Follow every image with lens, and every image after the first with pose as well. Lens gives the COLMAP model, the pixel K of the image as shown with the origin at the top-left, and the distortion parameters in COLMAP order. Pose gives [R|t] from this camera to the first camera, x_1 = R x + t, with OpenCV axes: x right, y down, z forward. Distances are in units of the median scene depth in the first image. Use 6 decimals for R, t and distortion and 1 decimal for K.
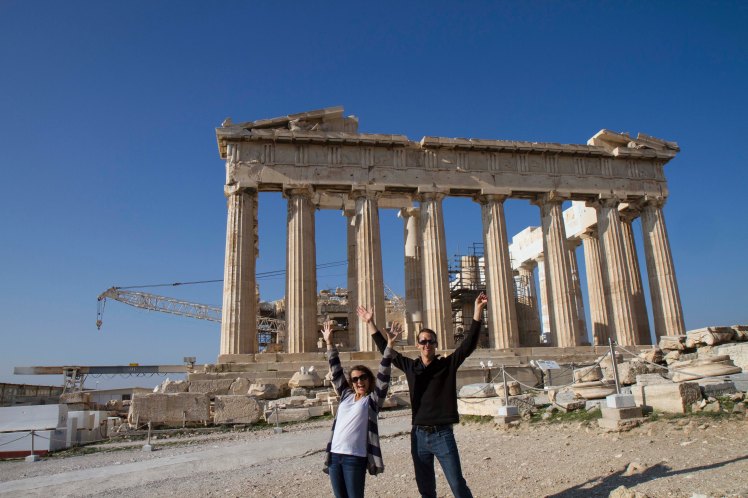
lens RADIAL K [[588.6, 0, 374.0], [0, 588.6, 249.0], [0, 0, 1]] dist [-0.105901, 0.103988]
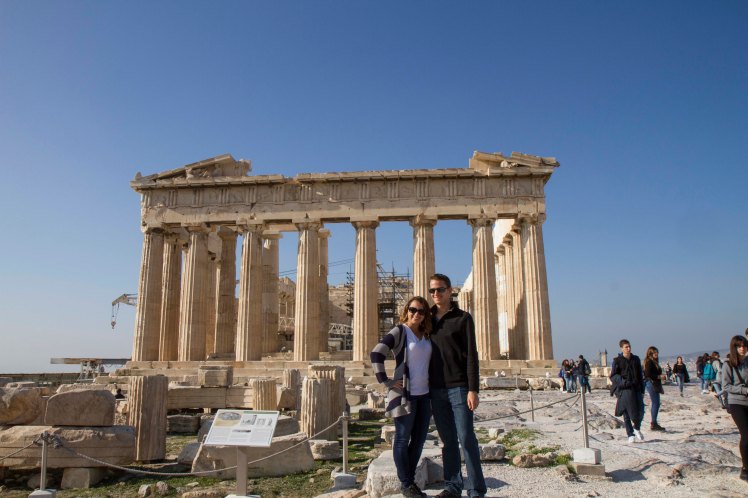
lens RADIAL K [[588.6, 0, 374.0], [0, 588.6, 249.0], [0, 0, 1]] dist [-0.105901, 0.103988]
pose [[0.965821, -0.024478, -0.258053, 0.528105], [0.038695, 0.997991, 0.050158, -0.098196], [0.256307, -0.058429, 0.964828, -0.077373]]
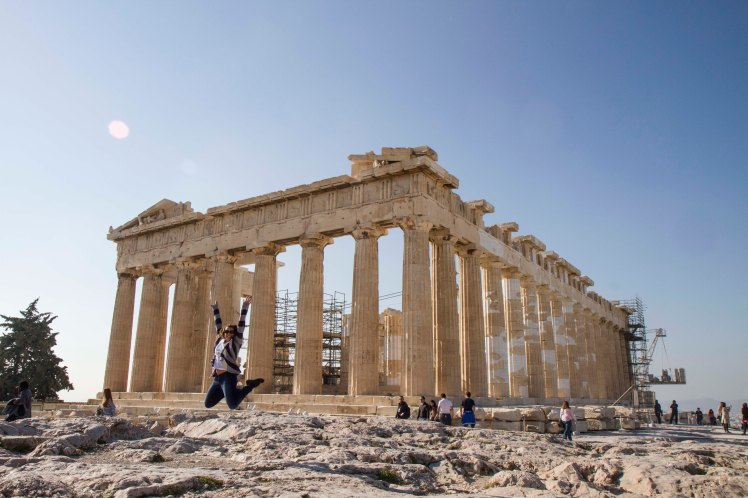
lens RADIAL K [[588.6, 0, 374.0], [0, 588.6, 249.0], [0, 0, 1]] dist [-0.105901, 0.103988]
pose [[0.725215, -0.131129, -0.675921, 1.117504], [0.145929, 0.988668, -0.035231, -0.022951], [0.672881, -0.073086, 0.736132, 0.362677]]
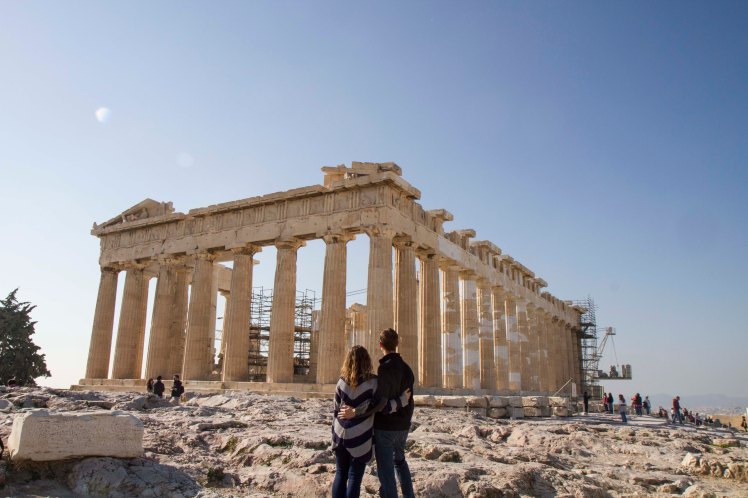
lens RADIAL K [[588.6, 0, 374.0], [0, 588.6, 249.0], [0, 0, 1]] dist [-0.105901, 0.103988]
pose [[0.762086, -0.105087, -0.638891, 1.194233], [0.123466, 0.992221, -0.015930, -0.039672], [0.635595, -0.066742, 0.769133, 0.285103]]
